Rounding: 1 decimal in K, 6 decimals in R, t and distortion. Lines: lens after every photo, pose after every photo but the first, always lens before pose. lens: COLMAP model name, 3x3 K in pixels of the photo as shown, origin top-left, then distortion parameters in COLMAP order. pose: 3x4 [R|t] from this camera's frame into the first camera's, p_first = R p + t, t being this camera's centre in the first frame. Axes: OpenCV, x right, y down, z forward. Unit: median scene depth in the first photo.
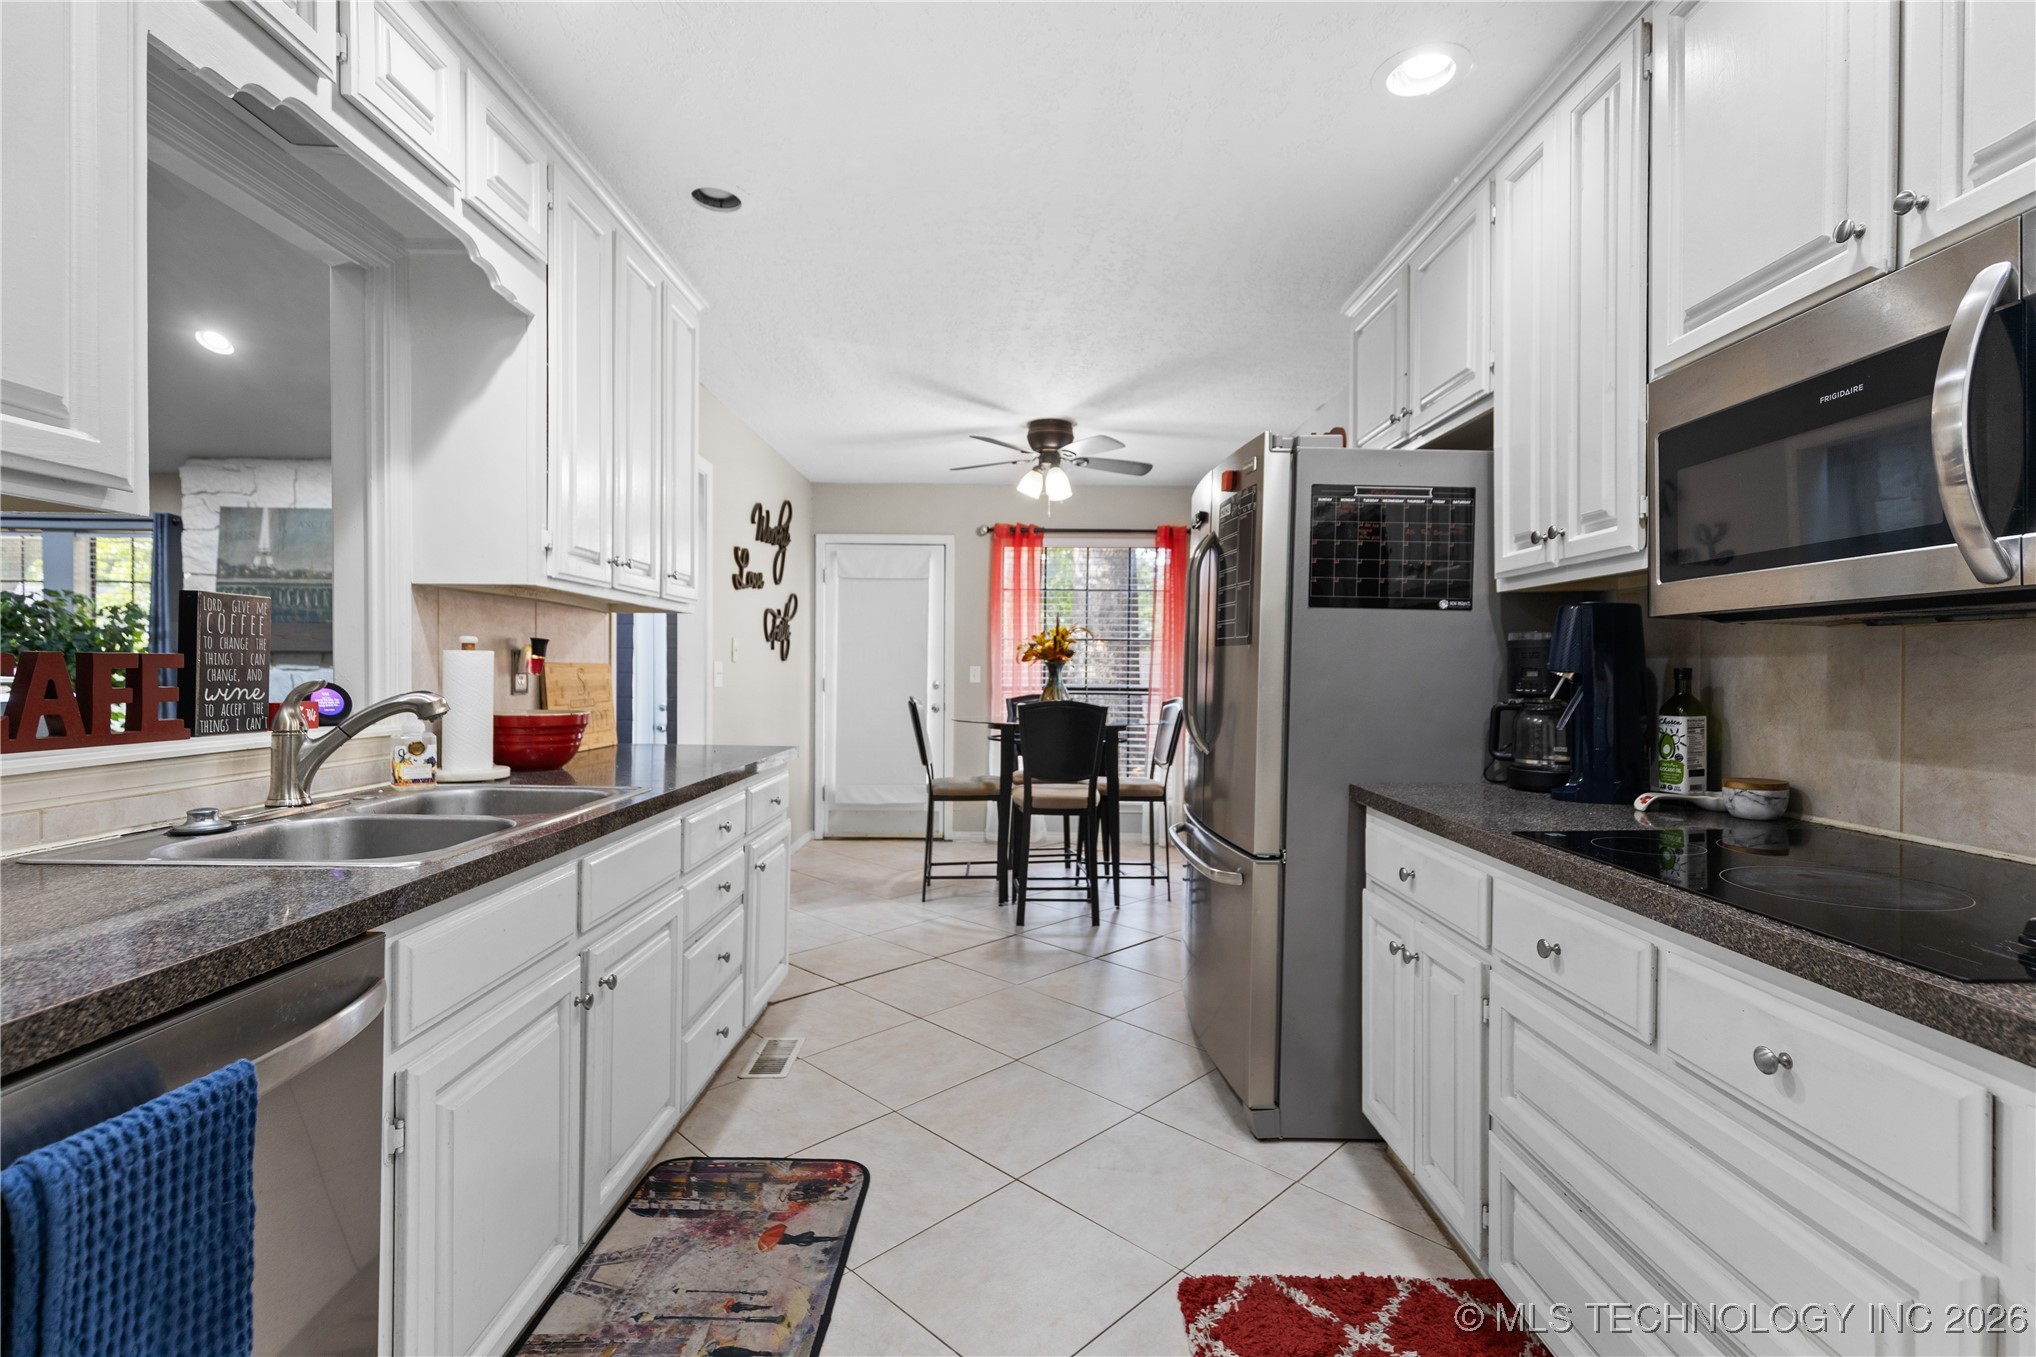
lens RADIAL K [[923.6, 0, 1016.7], [0, 923.6, 674.3], [0, 0, 1]] dist [0.012596, -0.001143]
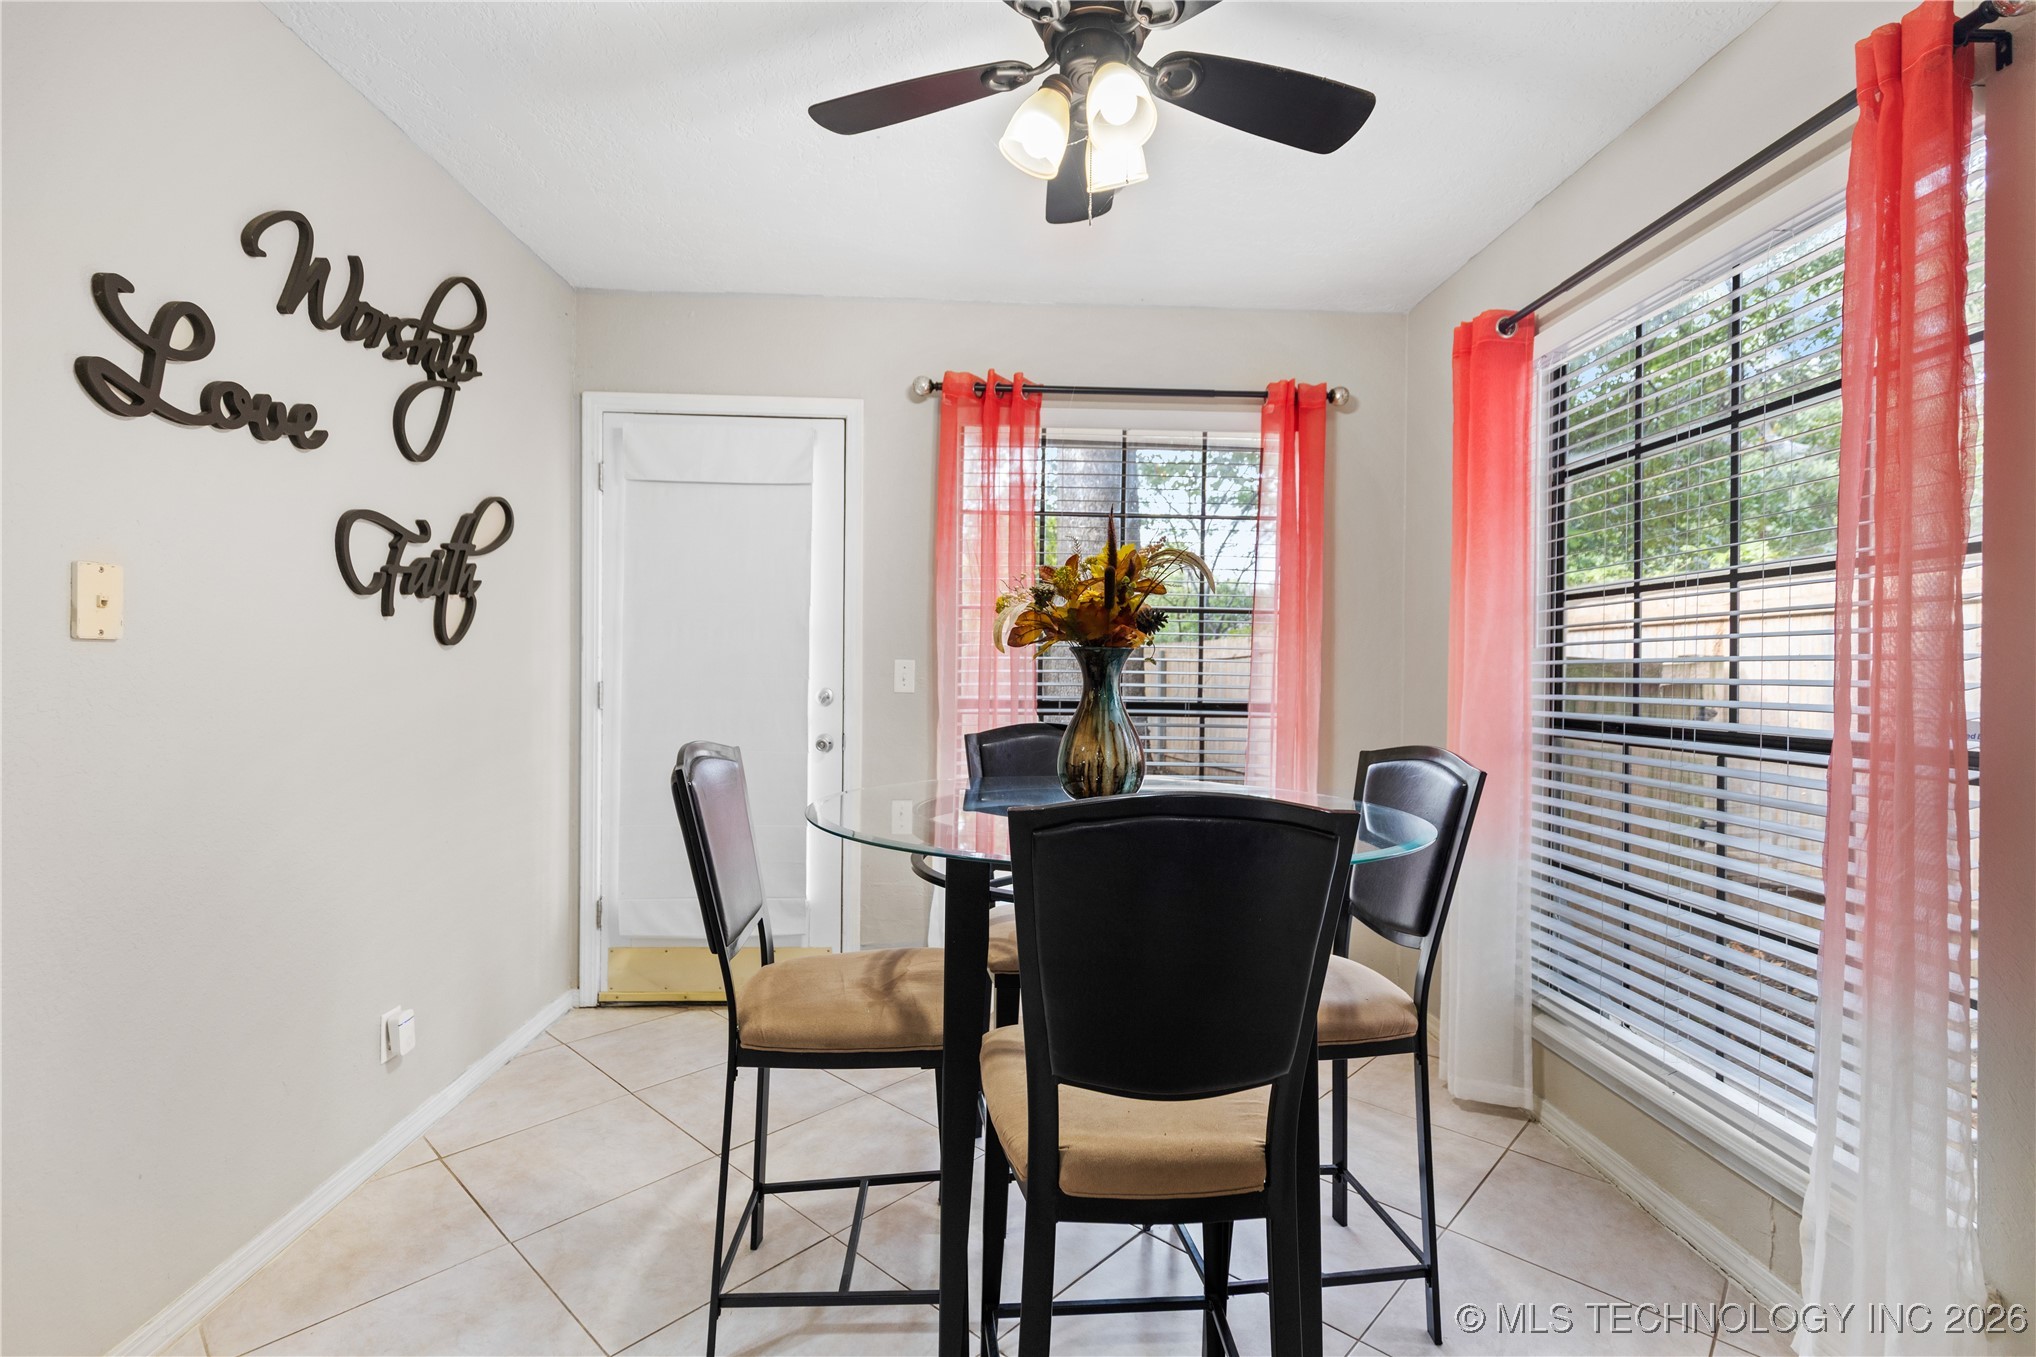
lens RADIAL K [[923.6, 0, 1024.8], [0, 923.6, 670.7], [0, 0, 1]] dist [0.012596, -0.001143]
pose [[0.998751, 0.003085, 0.049860, -0.005985], [-0.003077, 0.999995, -0.000238, -0.003600], [-0.049861, 0.000085, 0.998756, 0.619323]]
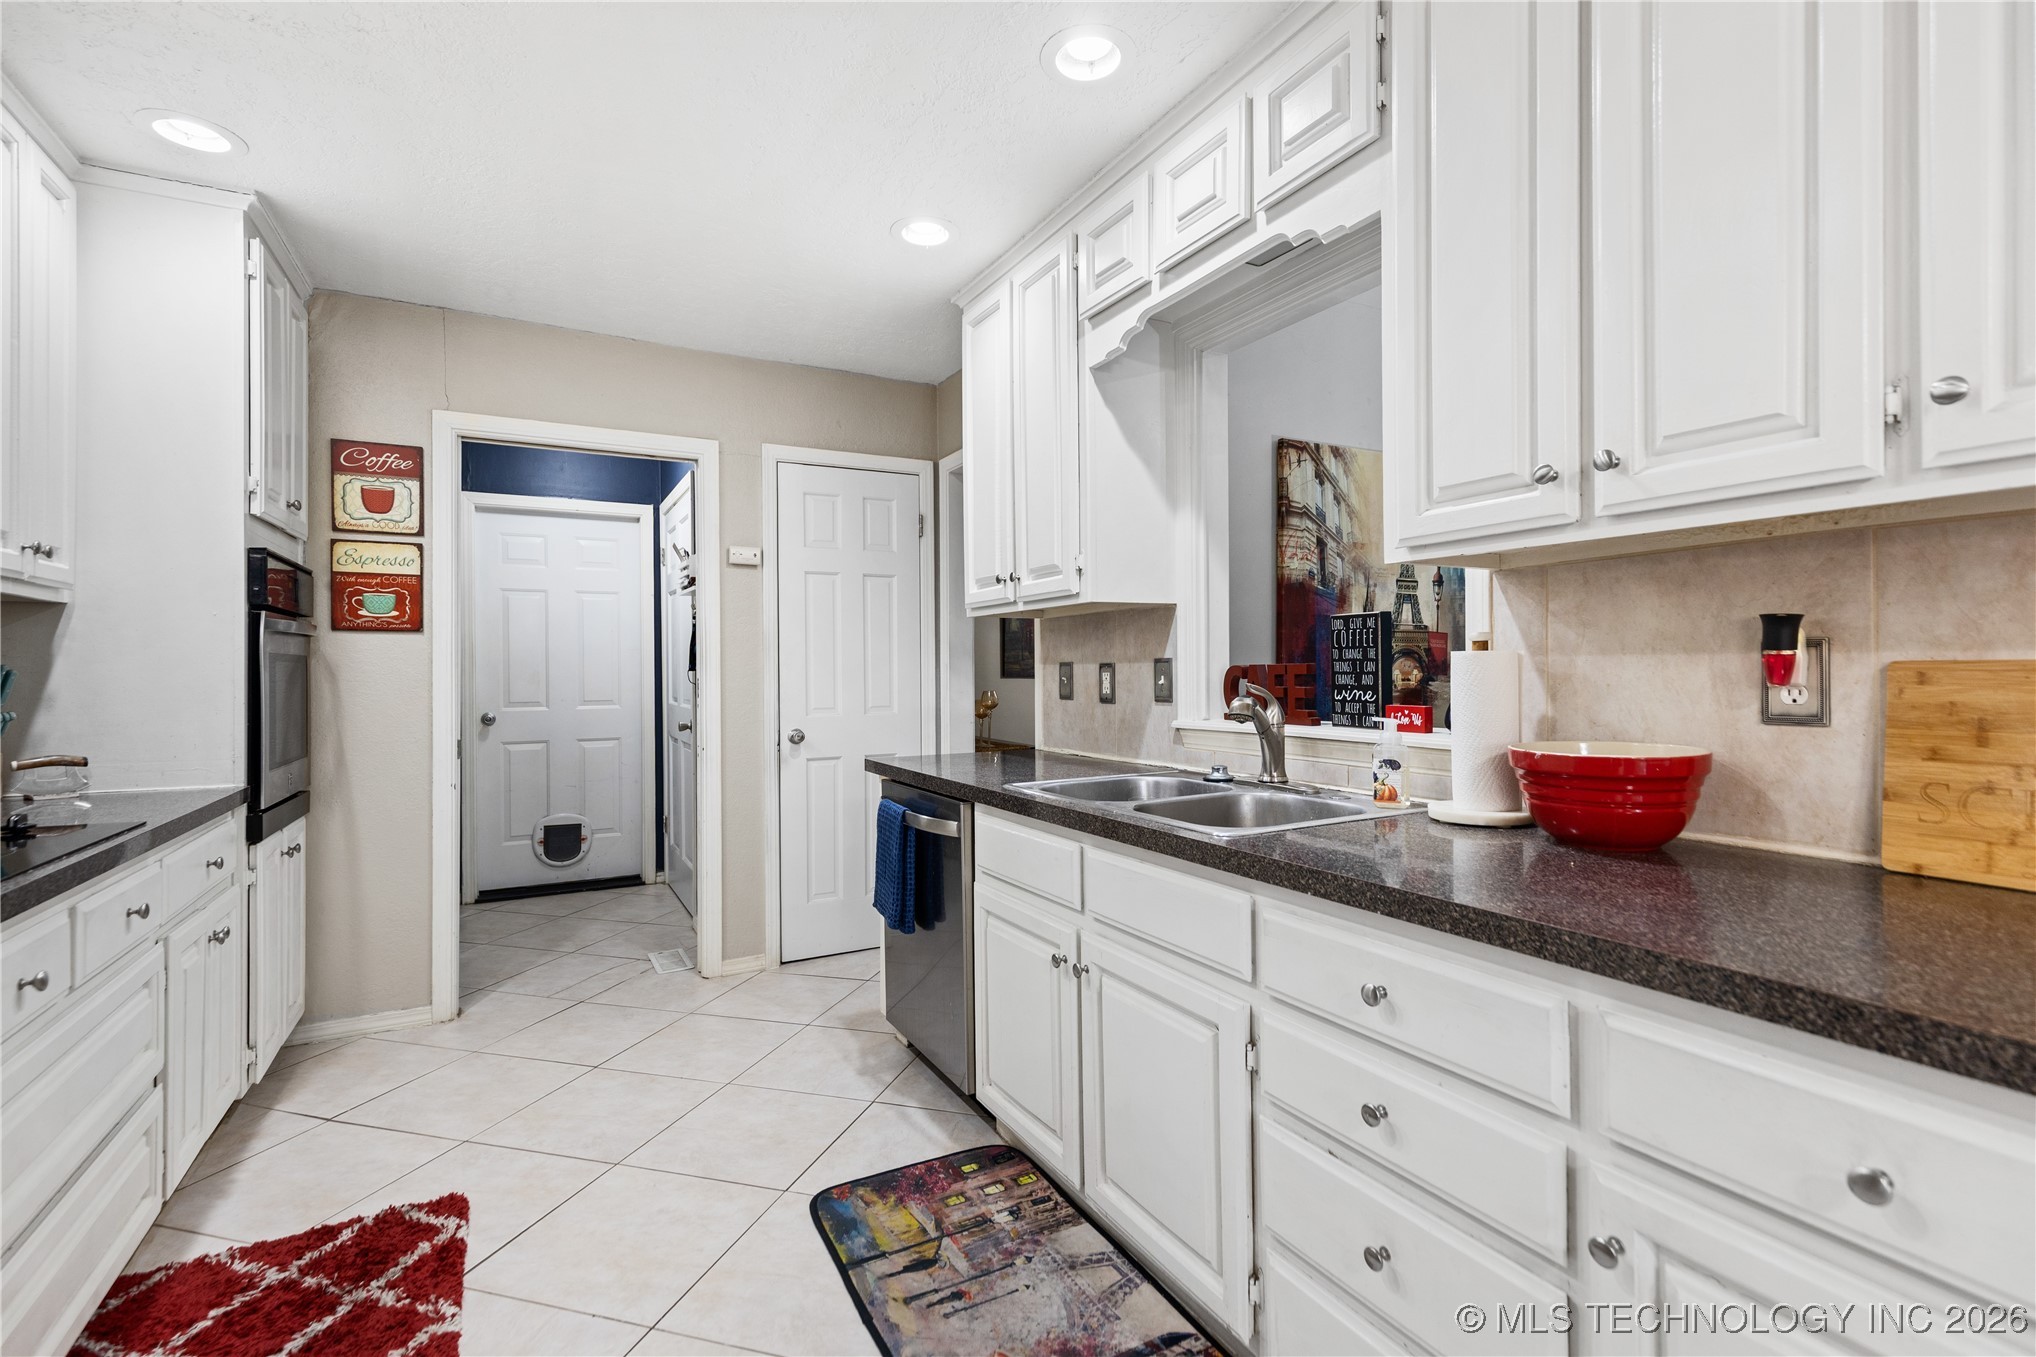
lens RADIAL K [[923.6, 0, 1020.1], [0, 923.6, 669.2], [0, 0, 1]] dist [0.012596, -0.001143]
pose [[-0.877128, -0.003332, -0.480245, 0.125532], [-0.002809, 0.999994, -0.001808, -0.009478], [0.480249, -0.000236, -0.877132, 1.819900]]
